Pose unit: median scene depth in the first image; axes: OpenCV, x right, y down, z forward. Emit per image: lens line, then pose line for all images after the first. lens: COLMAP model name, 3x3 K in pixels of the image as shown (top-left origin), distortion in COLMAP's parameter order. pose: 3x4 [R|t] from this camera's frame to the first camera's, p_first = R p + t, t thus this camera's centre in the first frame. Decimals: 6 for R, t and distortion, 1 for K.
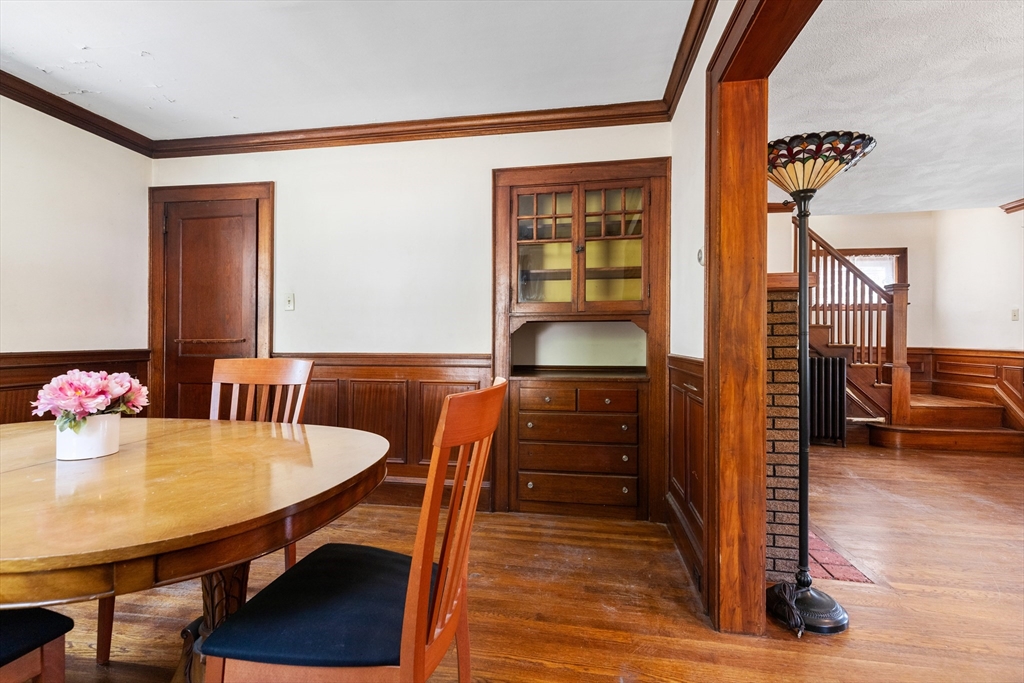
lens RADIAL K [[463.4, 0, 501.8], [0, 463.4, 335.3], [0, 0, 1]] dist [0.004612, 0.000036]
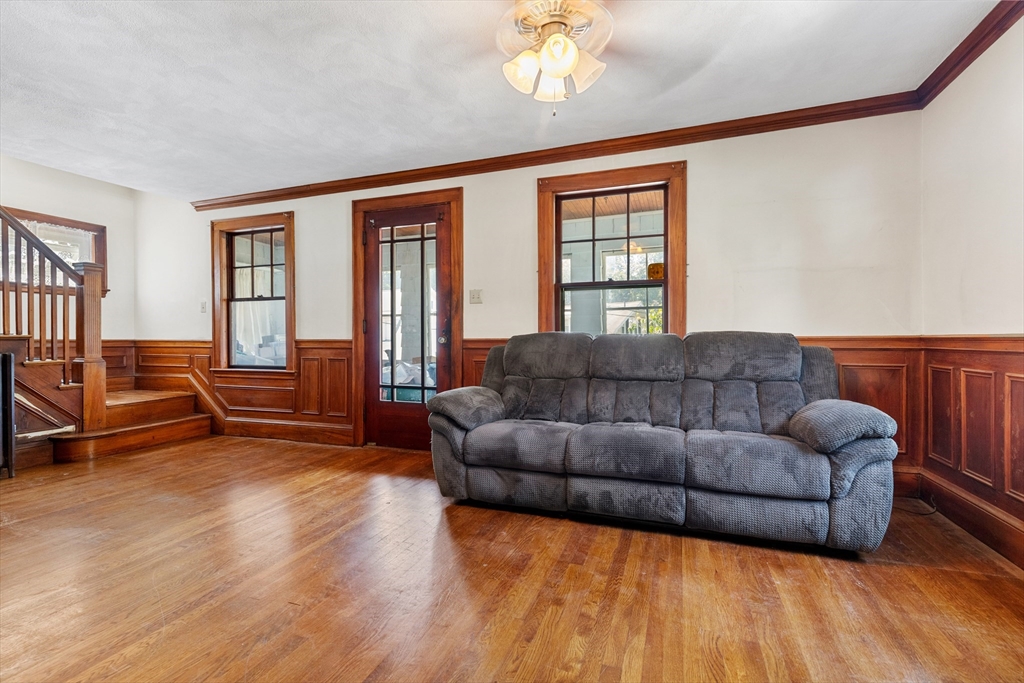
lens RADIAL K [[464.1, 0, 512.0], [0, 464.1, 341.5], [0, 0, 1]] dist [0.003705, 0.000128]
pose [[0.169455, -0.014958, 0.985424, 0.161248], [-0.002876, 0.999873, 0.015672, 0.016312], [-0.985534, -0.005490, 0.169390, 0.113908]]
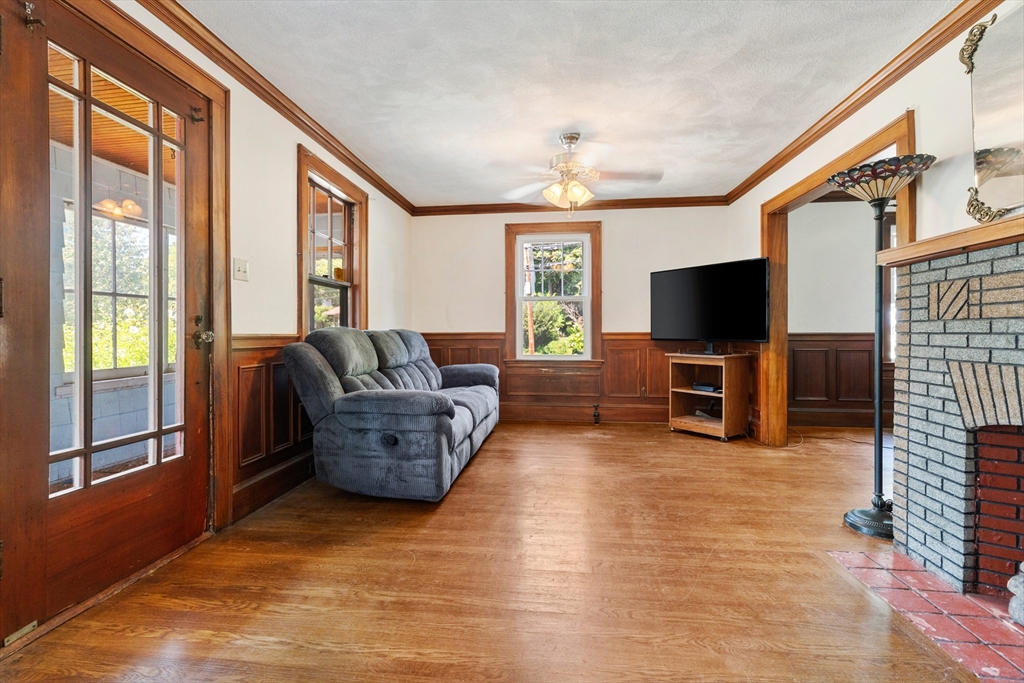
lens RADIAL K [[461.3, 0, 499.8], [0, 461.3, 328.6], [0, 0, 1]] dist [-0.000757, -0.000351]
pose [[-0.998131, -0.002779, -0.061043, 0.694821], [-0.001740, 0.999853, -0.017070, 0.026948], [0.061082, -0.016932, -0.997989, 0.867658]]
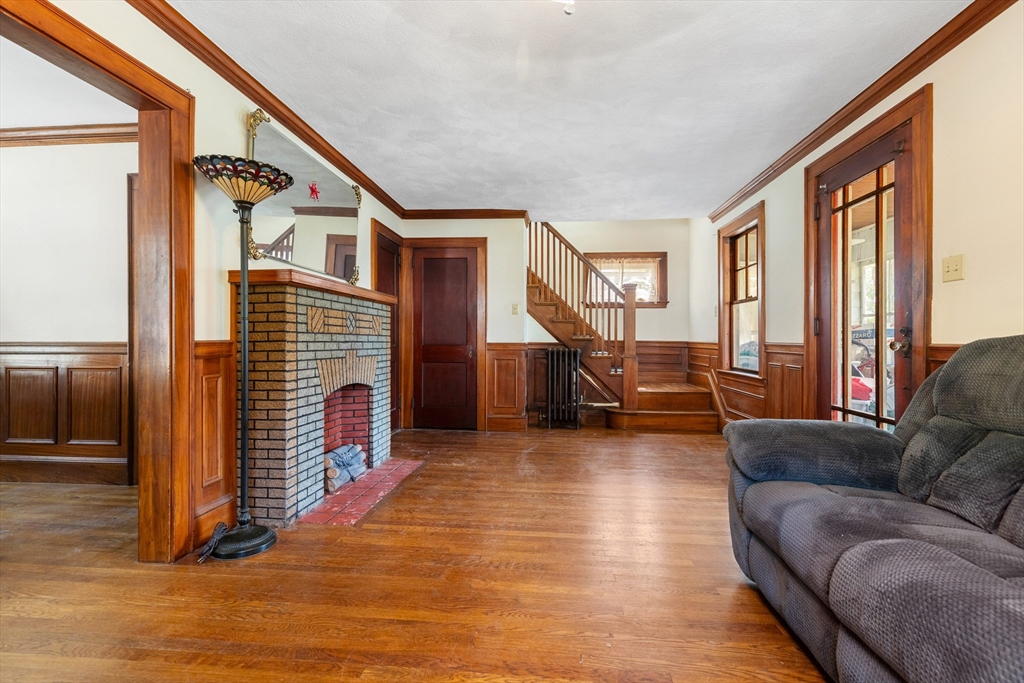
lens RADIAL K [[466.3, 0, 501.8], [0, 466.3, 338.3], [0, 0, 1]] dist [0.004209, -0.000076]
pose [[0.996882, -0.000160, 0.078907, 0.482355], [-0.000297, 0.999983, 0.005776, 0.015765], [-0.078907, -0.005781, 0.996865, -0.108541]]
